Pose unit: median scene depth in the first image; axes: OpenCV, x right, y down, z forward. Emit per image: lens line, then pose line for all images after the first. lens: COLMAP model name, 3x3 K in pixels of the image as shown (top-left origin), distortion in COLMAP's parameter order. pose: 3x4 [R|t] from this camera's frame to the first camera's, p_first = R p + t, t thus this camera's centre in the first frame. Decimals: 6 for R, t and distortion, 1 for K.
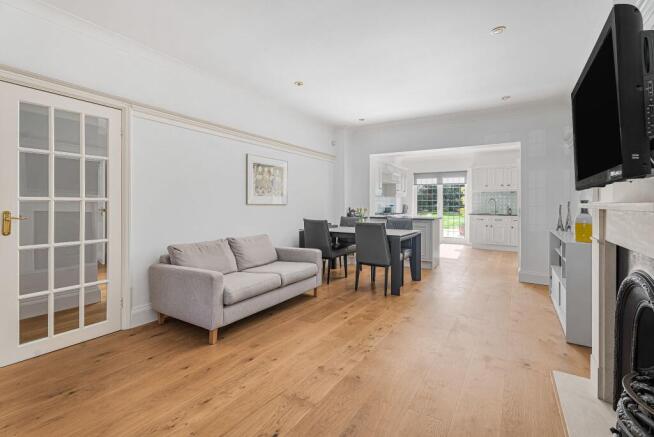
lens RADIAL K [[297.5, 0, 324.7], [0, 297.5, 204.1], [0, 0, 1]] dist [-0.000035, -0.000003]
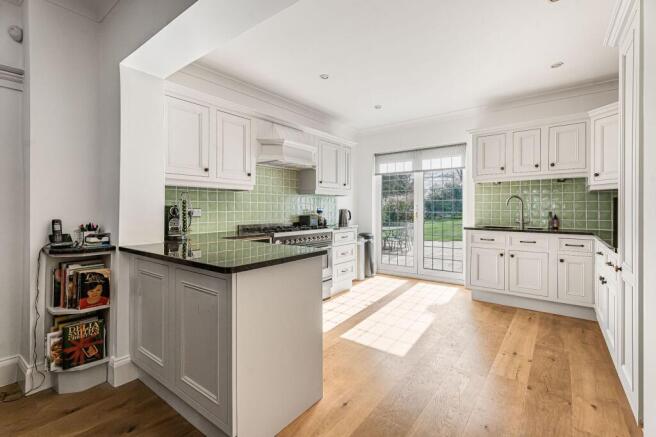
lens RADIAL K [[298.4, 0, 328.8], [0, 298.4, 212.8], [0, 0, 1]] dist [-0.000035, -0.000003]
pose [[0.996470, -0.006259, -0.083721, 0.395186], [0.007169, 0.999918, 0.010576, 0.002713], [0.083648, -0.011139, 0.996433, 0.645942]]
